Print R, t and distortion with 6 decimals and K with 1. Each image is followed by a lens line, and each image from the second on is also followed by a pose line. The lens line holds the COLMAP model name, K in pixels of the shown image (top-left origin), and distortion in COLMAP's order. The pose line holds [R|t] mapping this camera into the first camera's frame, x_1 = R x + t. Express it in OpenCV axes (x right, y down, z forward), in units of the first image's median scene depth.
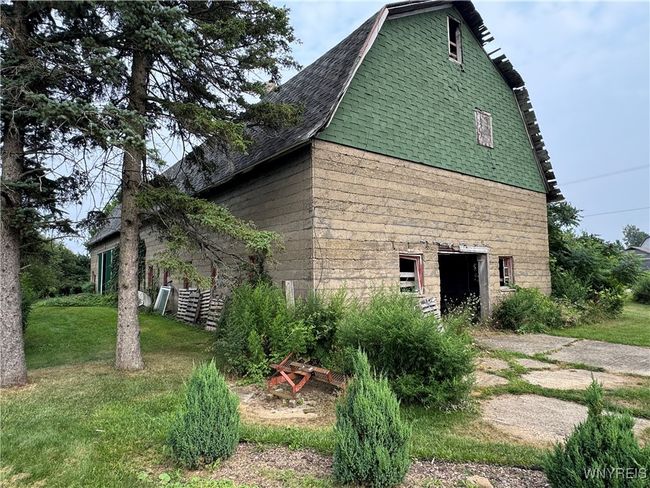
lens RADIAL K [[402.6, 0, 322.2], [0, 402.6, 244.4], [0, 0, 1]] dist [-0.006030, 0.004084]
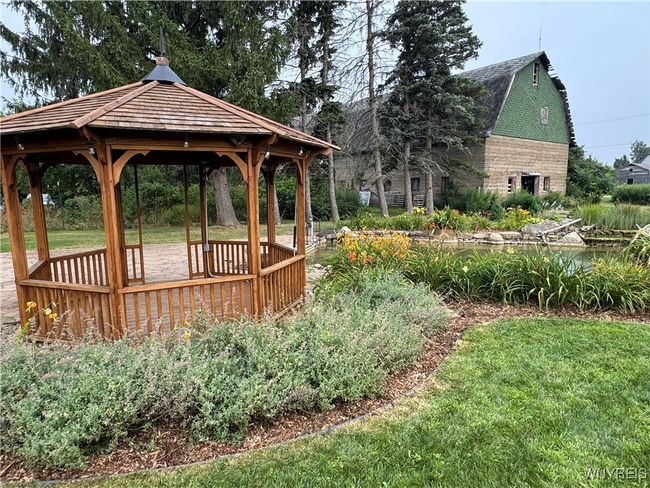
lens RADIAL K [[402.6, 0, 328.0], [0, 402.6, 244.5], [0, 0, 1]] dist [-0.006030, 0.004084]
pose [[1.000000, 0.000137, 0.000964, -0.701496], [-0.000340, 0.976854, 0.213908, -0.073521], [-0.000912, -0.213908, 0.976853, -1.151985]]
